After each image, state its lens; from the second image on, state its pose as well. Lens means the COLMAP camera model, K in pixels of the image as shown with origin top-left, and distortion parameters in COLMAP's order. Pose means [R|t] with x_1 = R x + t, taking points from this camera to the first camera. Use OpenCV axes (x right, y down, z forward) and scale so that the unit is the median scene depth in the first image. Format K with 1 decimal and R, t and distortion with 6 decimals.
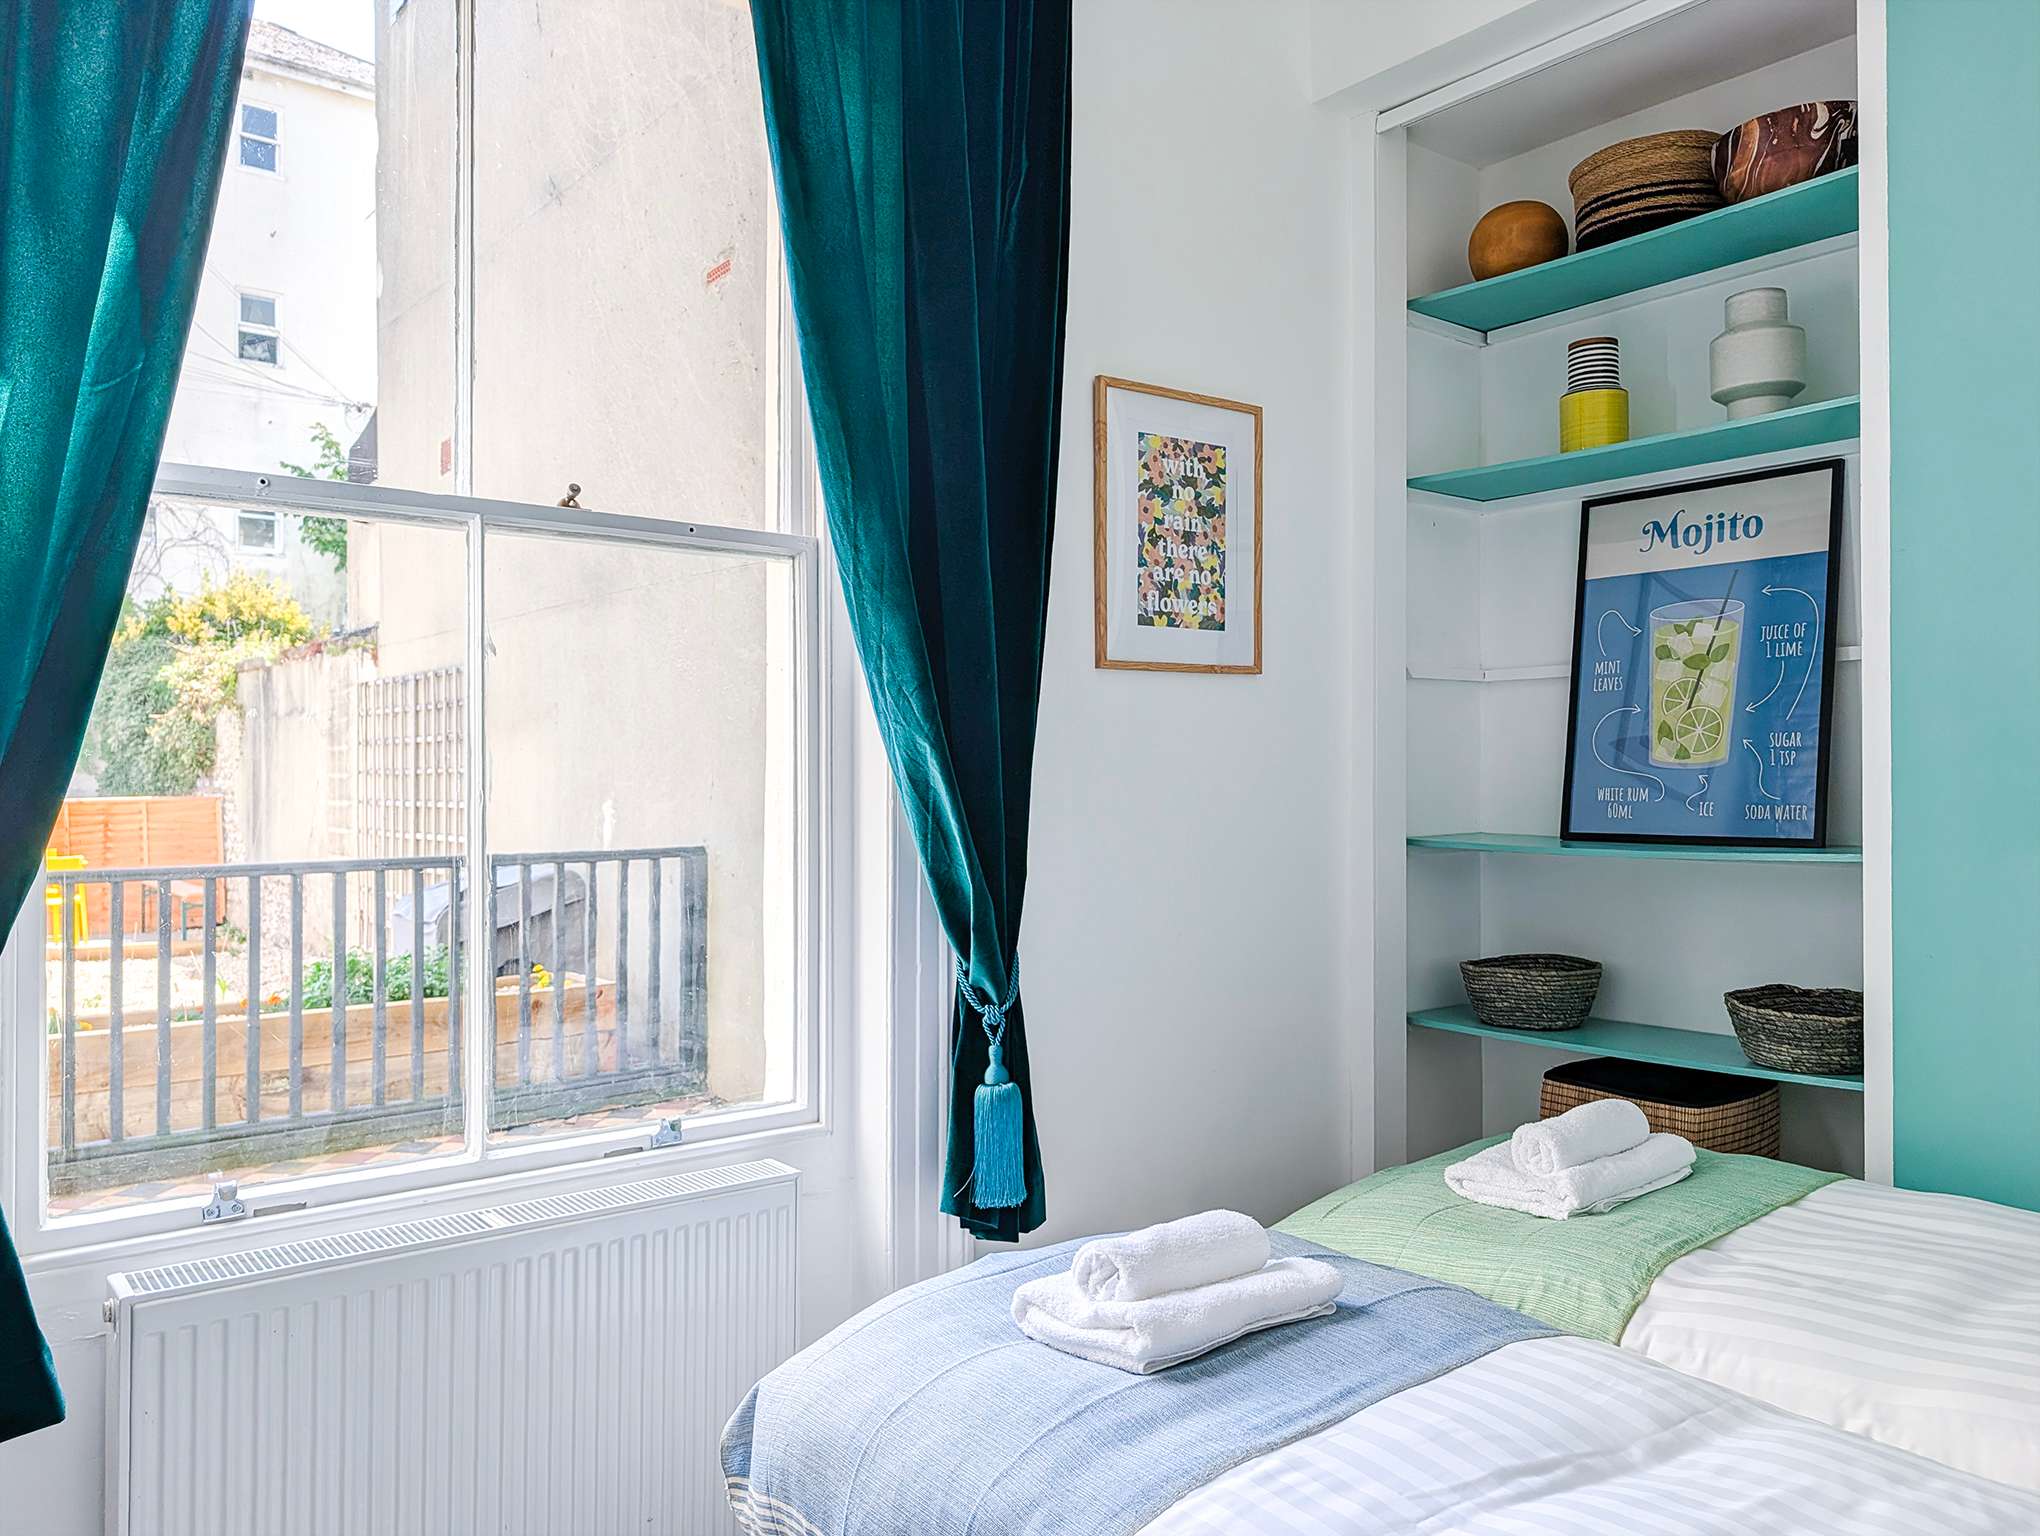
lens RADIAL K [[1480.8, 0, 1020.0], [0, 1480.8, 768.0], [0, 0, 1]] dist [-0.004513, -0.004297]
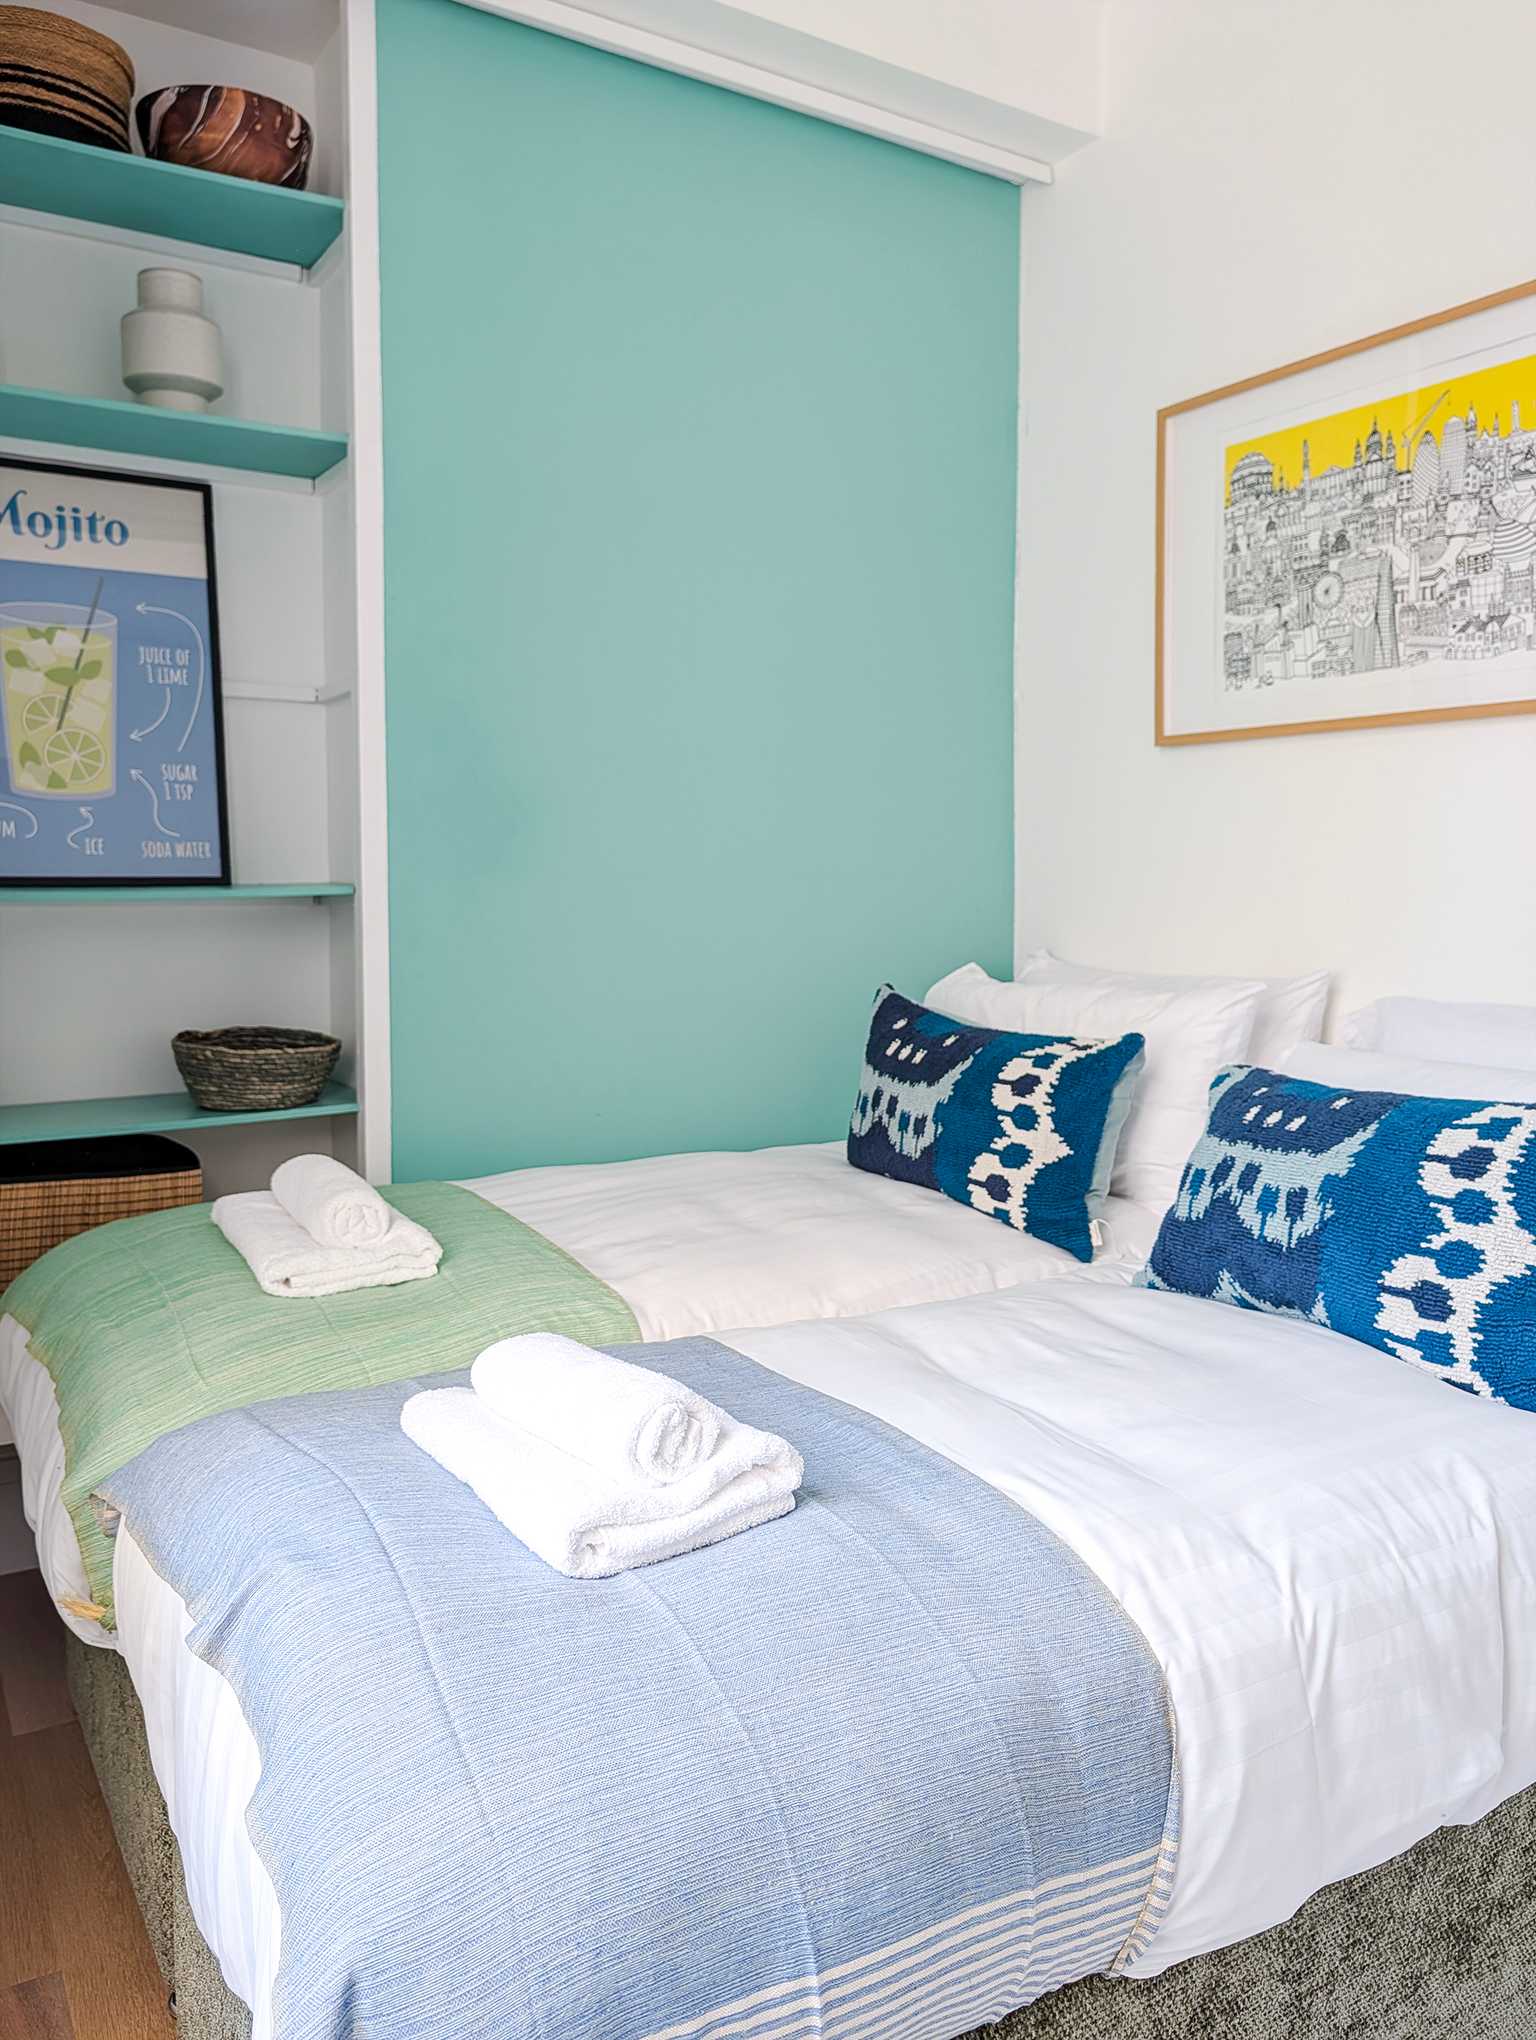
lens RADIAL K [[1480.8, 0, 764.2], [0, 1480.8, 975.6], [0, 0, 1]] dist [-0.004513, -0.004297]
pose [[0.134784, -0.066182, 0.988662, -0.366068], [-0.016158, 0.997487, 0.068976, 0.038030], [-0.990743, -0.025272, 0.133376, 0.490875]]
